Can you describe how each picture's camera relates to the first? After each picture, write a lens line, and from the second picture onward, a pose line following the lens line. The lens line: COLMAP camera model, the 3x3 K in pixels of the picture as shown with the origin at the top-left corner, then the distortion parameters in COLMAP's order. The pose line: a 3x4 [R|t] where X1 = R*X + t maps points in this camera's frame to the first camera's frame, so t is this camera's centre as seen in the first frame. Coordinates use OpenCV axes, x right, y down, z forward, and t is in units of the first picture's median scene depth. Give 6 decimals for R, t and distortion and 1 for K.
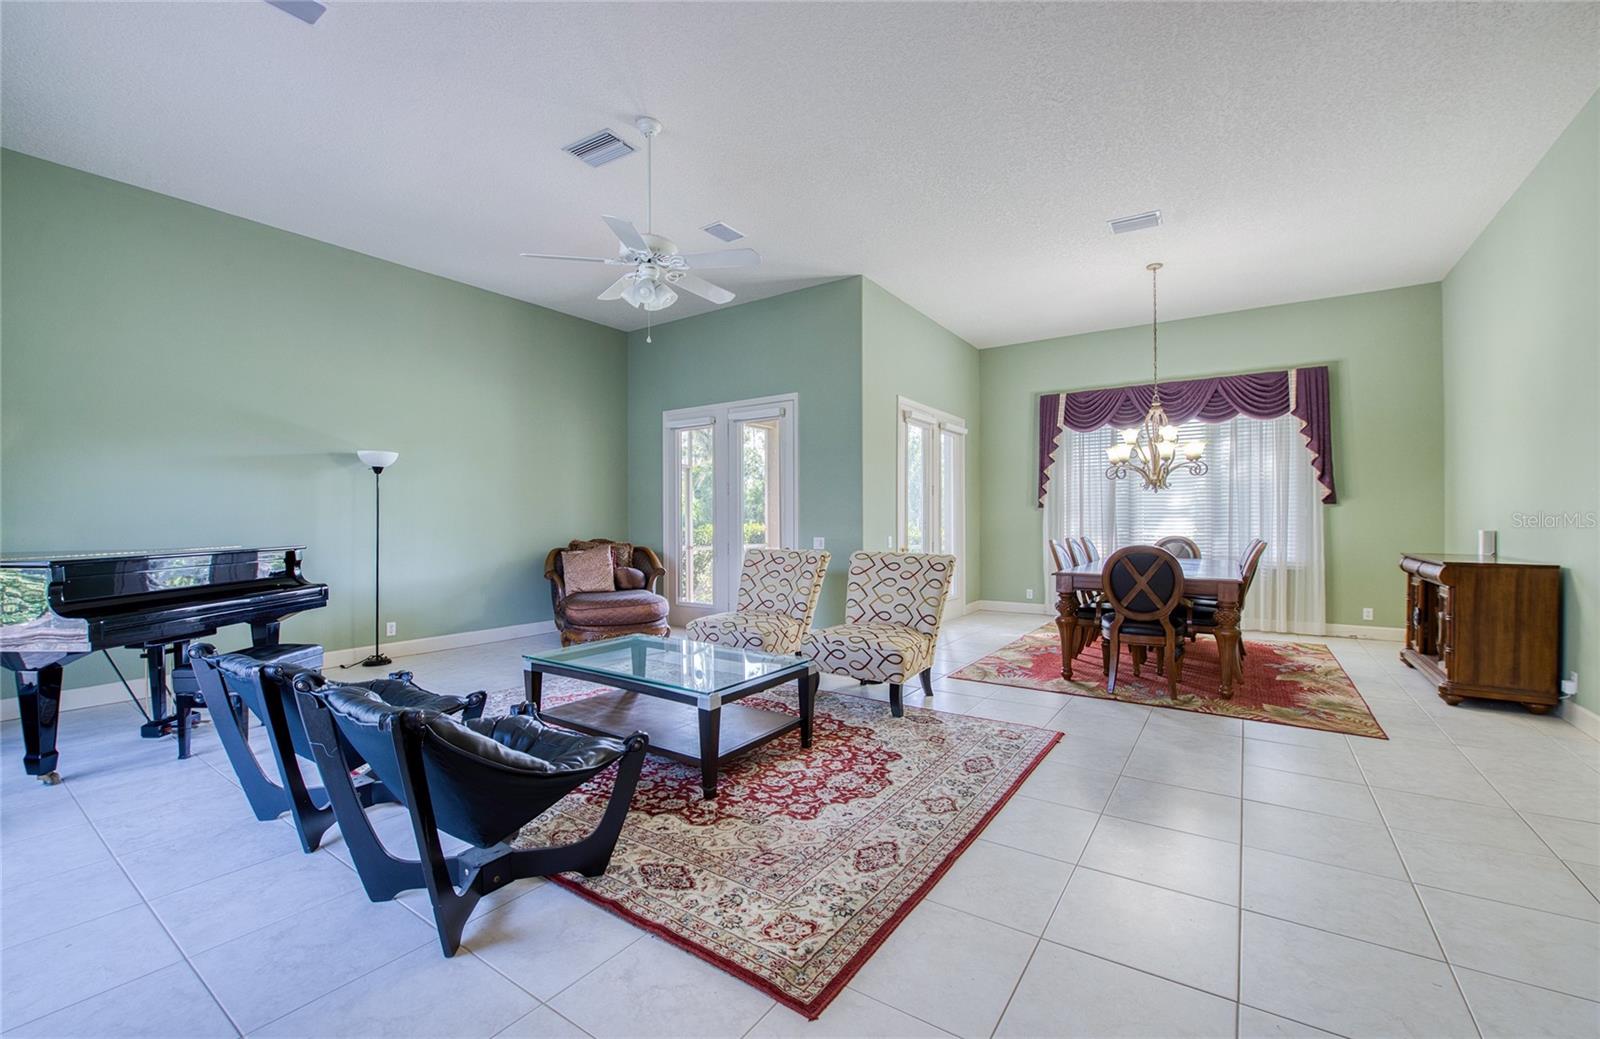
lens RADIAL K [[644.6, 0, 795.0], [0, 644.6, 522.5], [0, 0, 1]] dist [-0.016864, -0.000301]
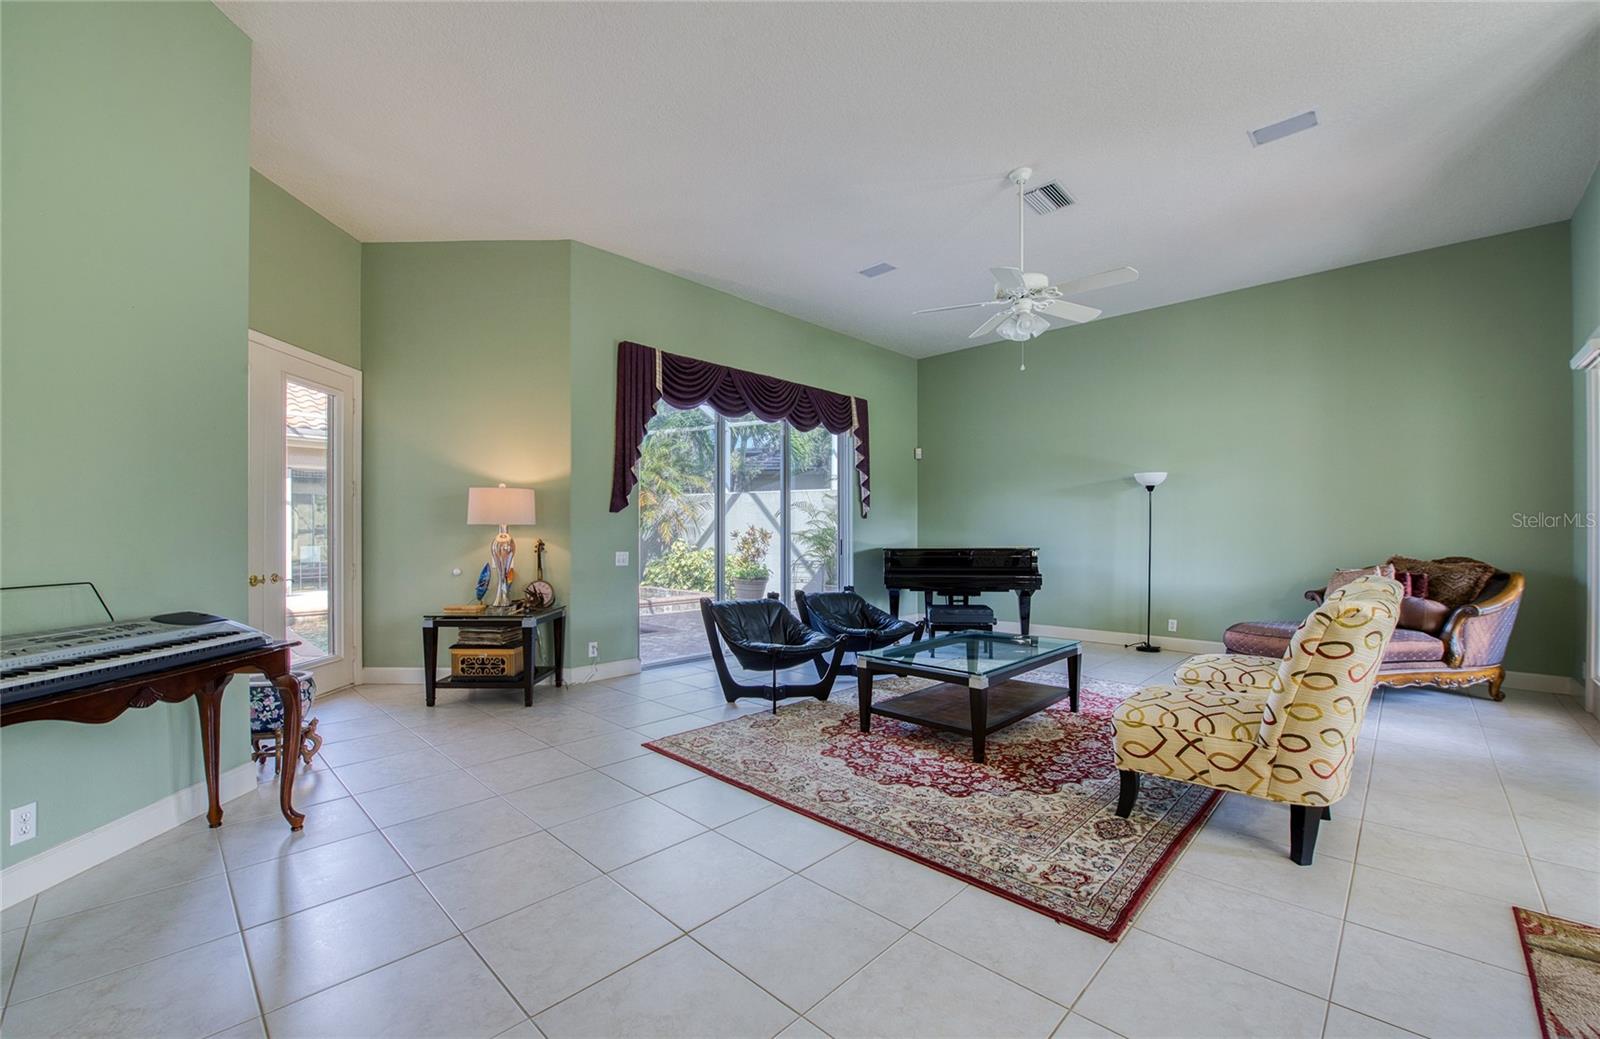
lens RADIAL K [[636.8, 0, 791.0], [0, 636.8, 534.3], [0, 0, 1]] dist [-0.020272, -0.000309]
pose [[-0.162357, 0.005813, -0.986715, 0.910826], [-0.000924, 0.999981, 0.006044, -0.004415], [0.986732, 0.001893, -0.162348, 0.780266]]
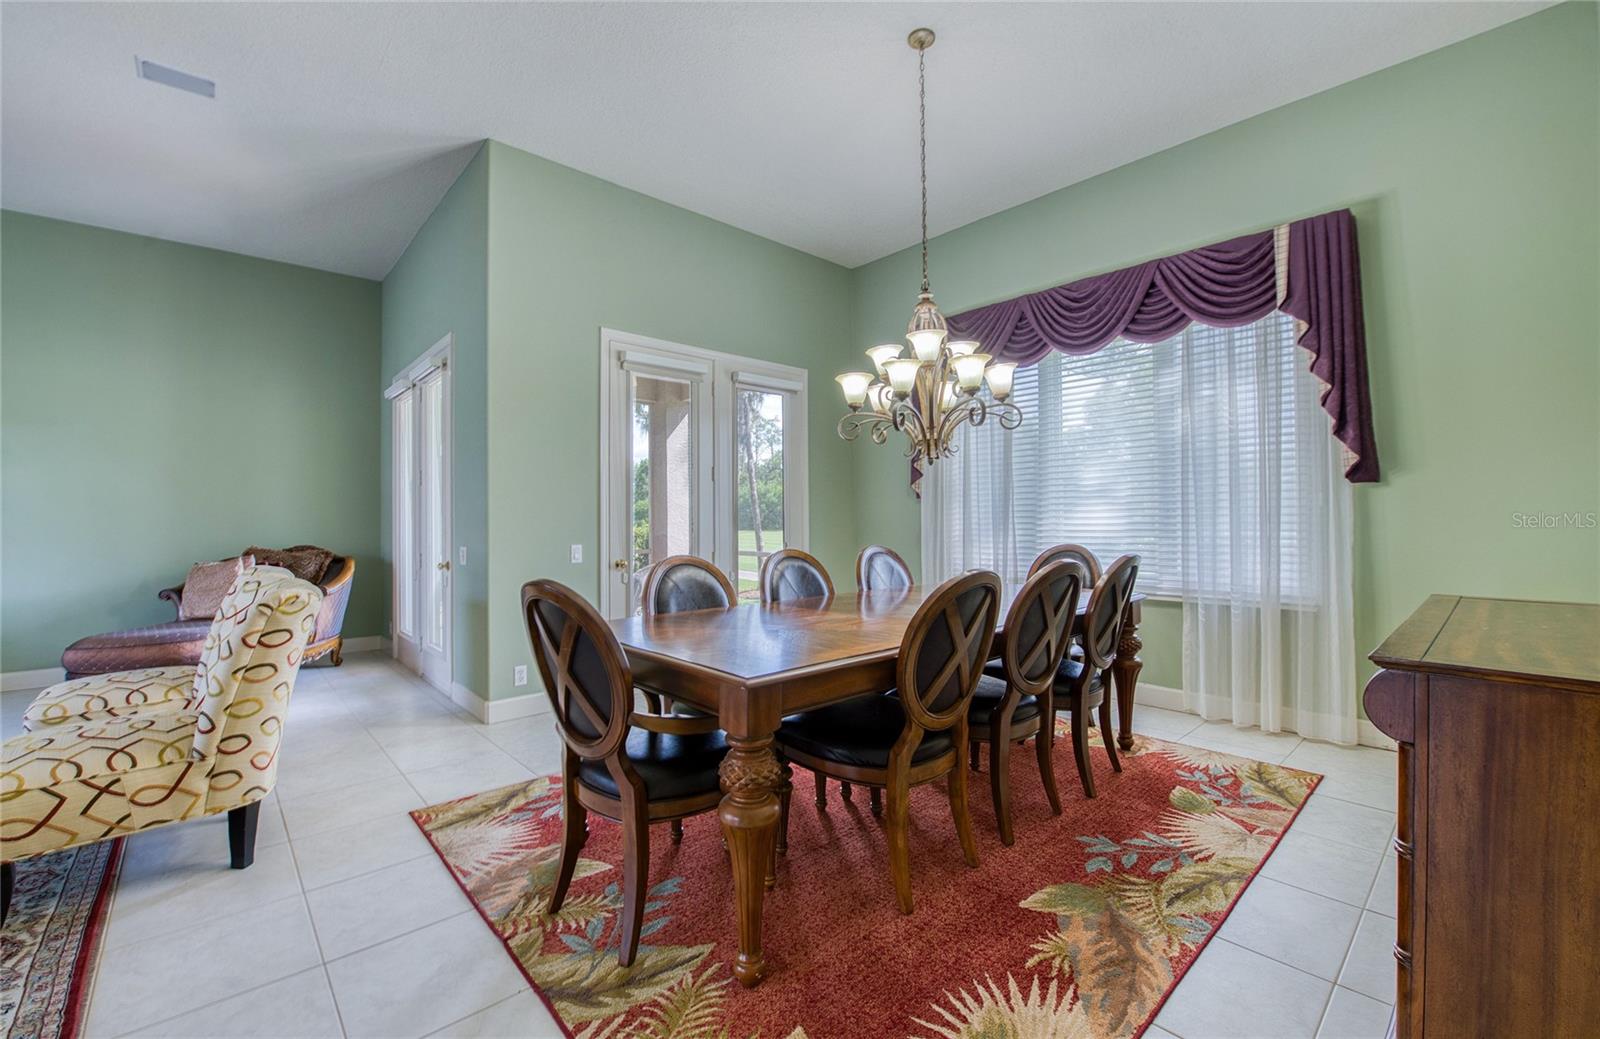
lens RADIAL K [[668.2, 0, 807.2], [0, 668.2, 510.9], [0, 0, 1]] dist [-0.025479, 0.000139]
pose [[0.977755, -0.008912, -0.209563, 0.881062], [0.006060, 0.999880, -0.014245, -0.003035], [0.209665, 0.012659, 0.977691, 0.683831]]
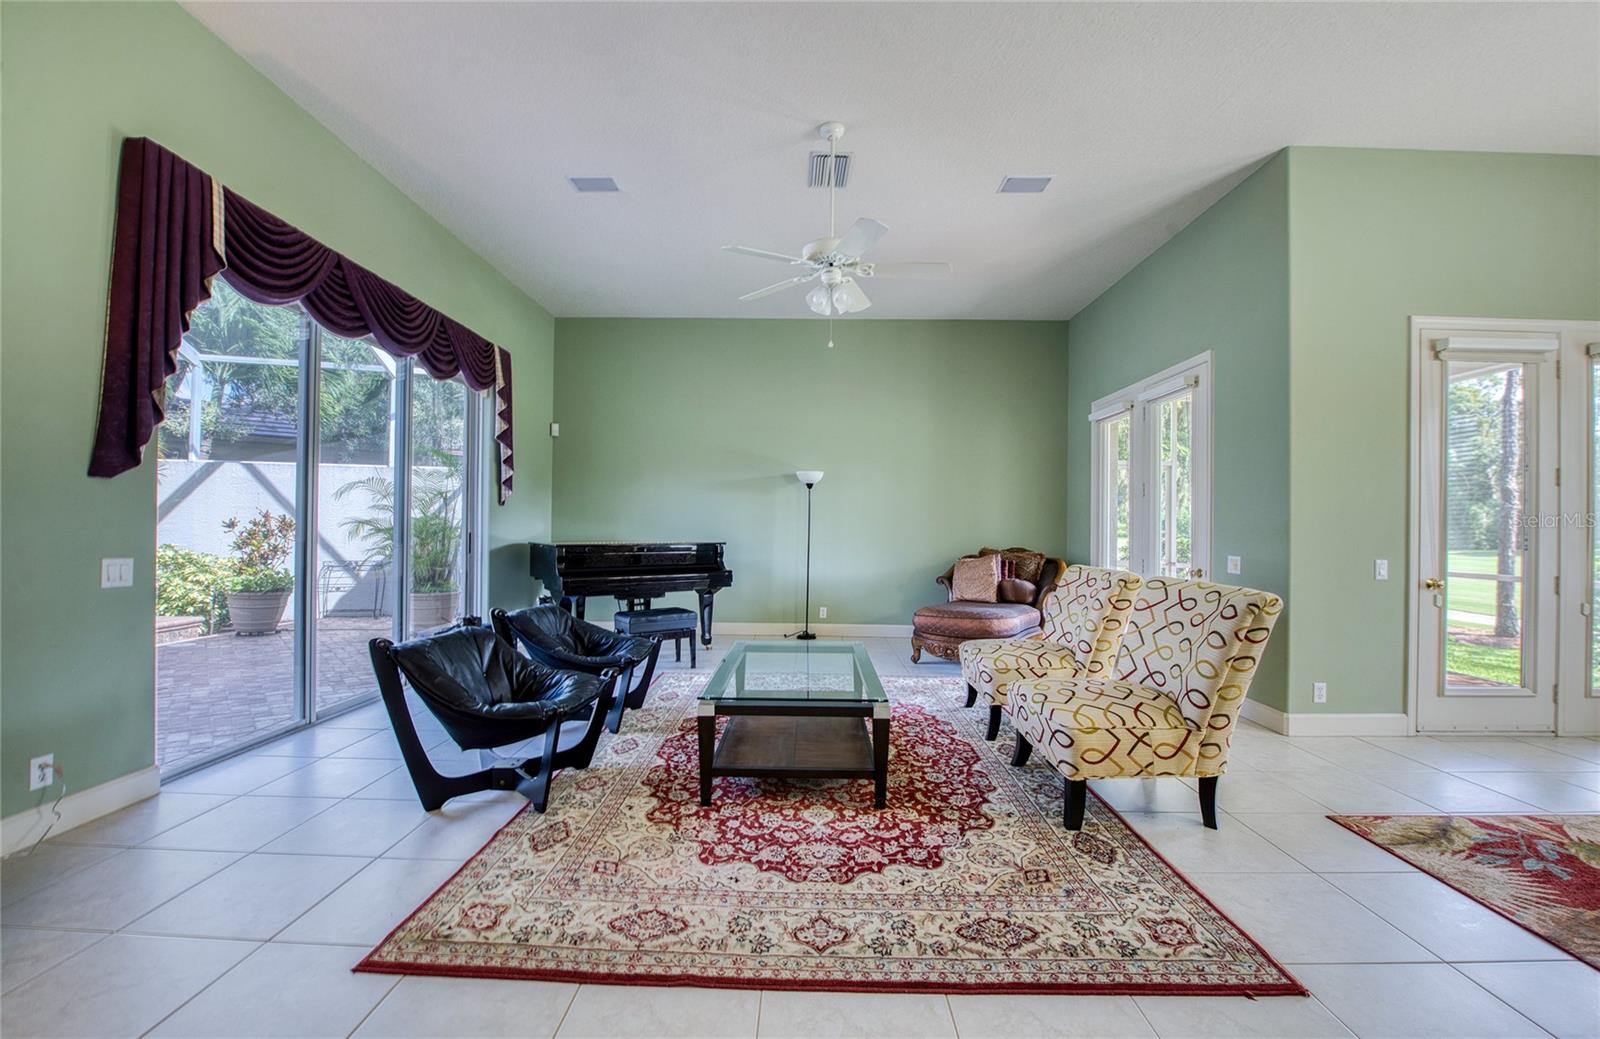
lens RADIAL K [[628.3, 0, 797.2], [0, 628.3, 523.9], [0, 0, 1]] dist [-0.018248, -0.000803]
pose [[0.556563, 0.005079, -0.830790, 0.547410], [-0.014512, 0.999888, -0.003609, -0.003047], [0.830678, 0.014065, 0.556575, 0.420068]]
